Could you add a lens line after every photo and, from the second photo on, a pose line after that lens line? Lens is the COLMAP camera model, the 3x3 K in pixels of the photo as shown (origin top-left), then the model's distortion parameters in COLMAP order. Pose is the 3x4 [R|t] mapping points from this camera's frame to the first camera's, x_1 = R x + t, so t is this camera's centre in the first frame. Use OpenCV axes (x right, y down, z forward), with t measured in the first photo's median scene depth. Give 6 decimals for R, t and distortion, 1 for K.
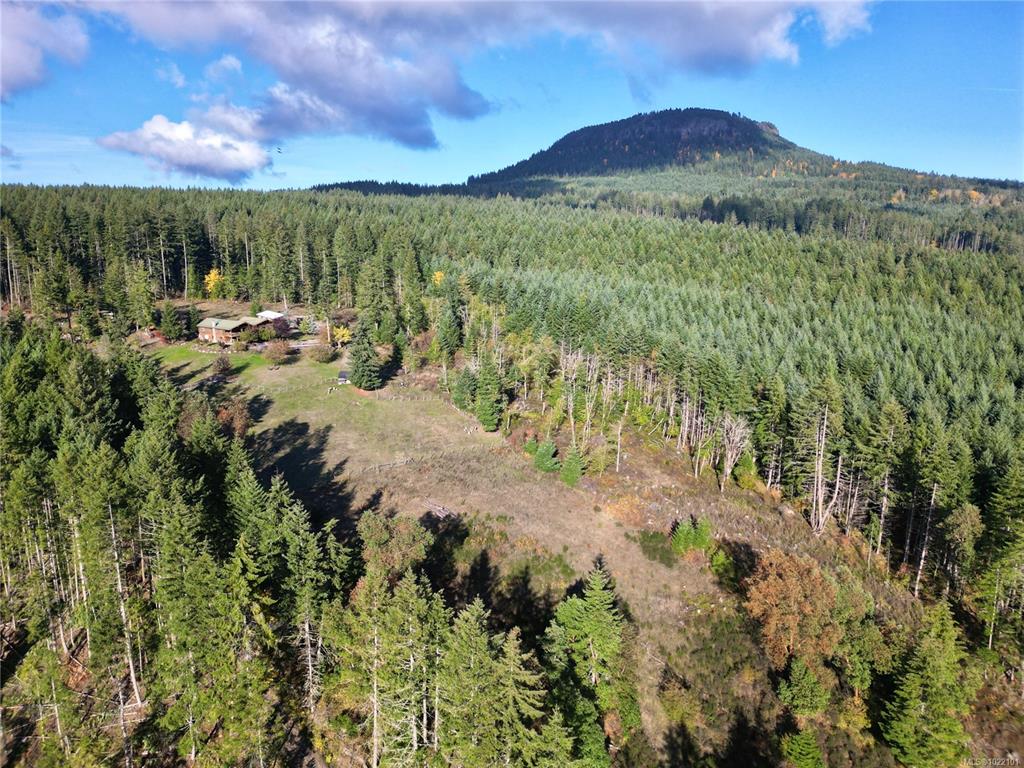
lens RADIAL K [[703.9, 0, 512.0], [0, 703.9, 384.0], [0, 0, 1]] dist [0.106231, -0.123876]
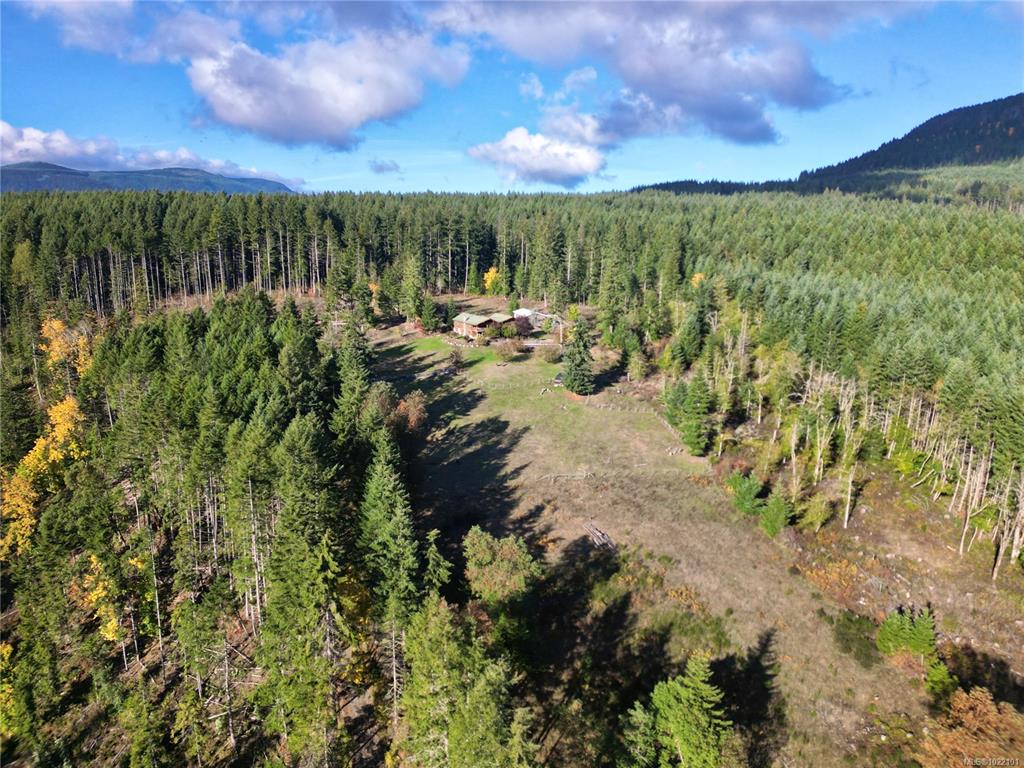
lens RADIAL K [[703.9, 0, 512.0], [0, 703.9, 384.0], [0, 0, 1]] dist [0.106231, -0.123876]
pose [[0.907017, 0.093290, -0.410631, 0.101327], [-0.093627, 0.995419, 0.019341, -0.015340], [0.410554, 0.020904, 0.911596, 0.080189]]
